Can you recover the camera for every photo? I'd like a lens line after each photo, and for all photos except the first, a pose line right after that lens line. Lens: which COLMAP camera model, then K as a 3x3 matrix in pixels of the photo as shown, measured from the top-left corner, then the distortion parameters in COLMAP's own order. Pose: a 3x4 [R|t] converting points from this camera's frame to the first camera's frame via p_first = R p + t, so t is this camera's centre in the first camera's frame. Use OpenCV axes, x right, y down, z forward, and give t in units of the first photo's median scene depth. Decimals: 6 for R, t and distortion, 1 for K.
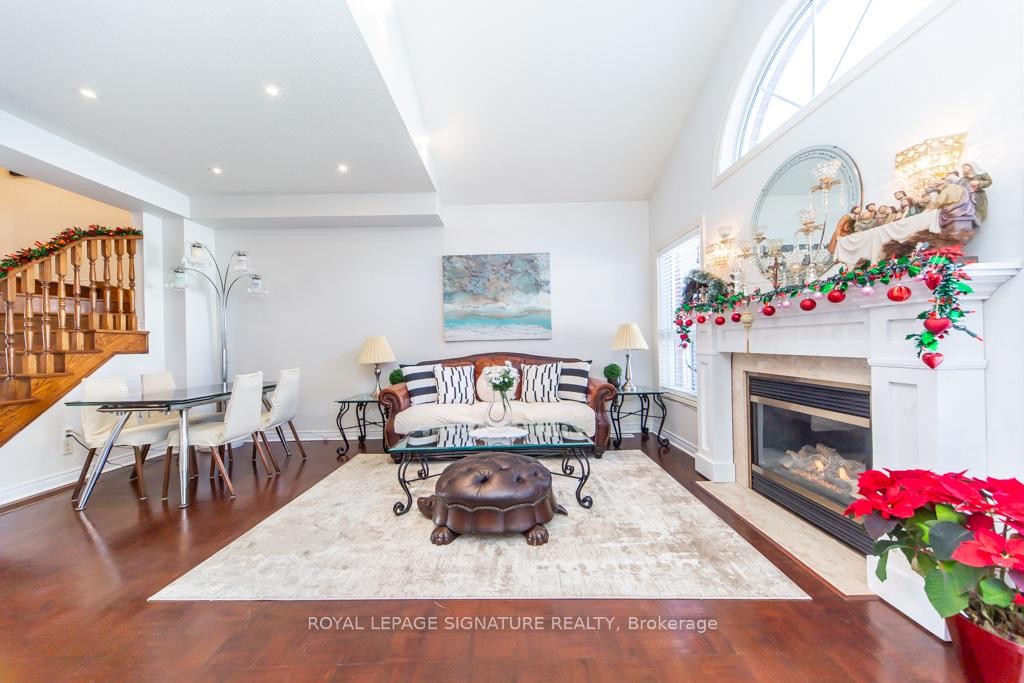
lens RADIAL K [[351.4, 0, 511.3], [0, 351.4, 344.4], [0, 0, 1]] dist [0.005345, -0.000529]
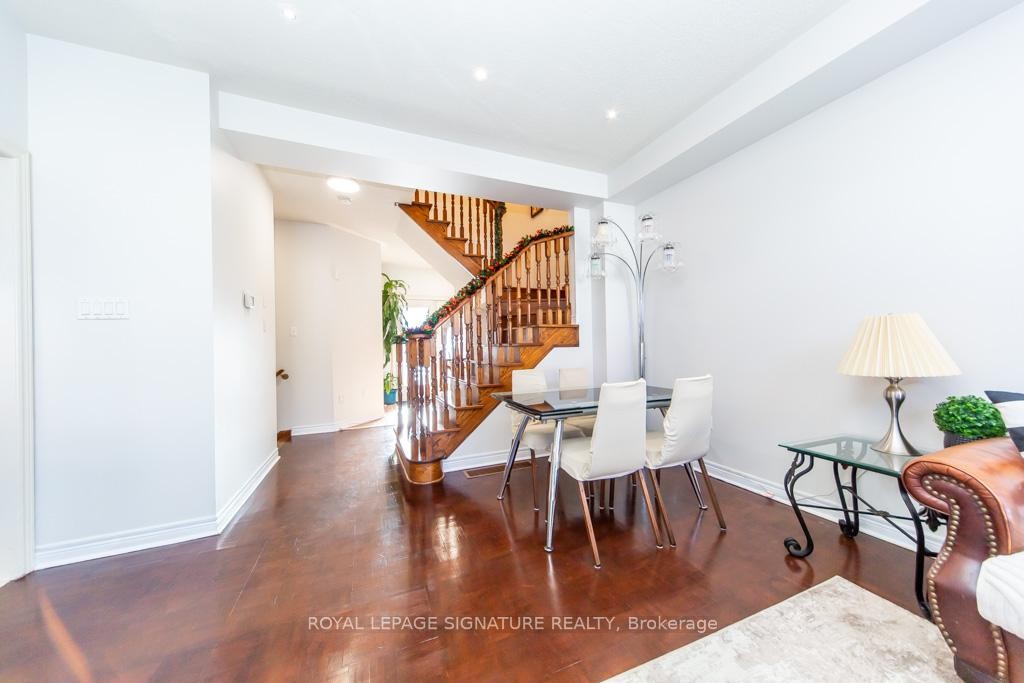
lens RADIAL K [[351.4, 0, 511.2], [0, 351.4, 344.8], [0, 0, 1]] dist [0.005345, -0.000529]
pose [[0.386282, 0.008618, -0.922341, -0.185643], [0.007349, 0.999896, 0.012420, 0.005856], [0.922351, -0.011576, 0.386178, 0.454987]]
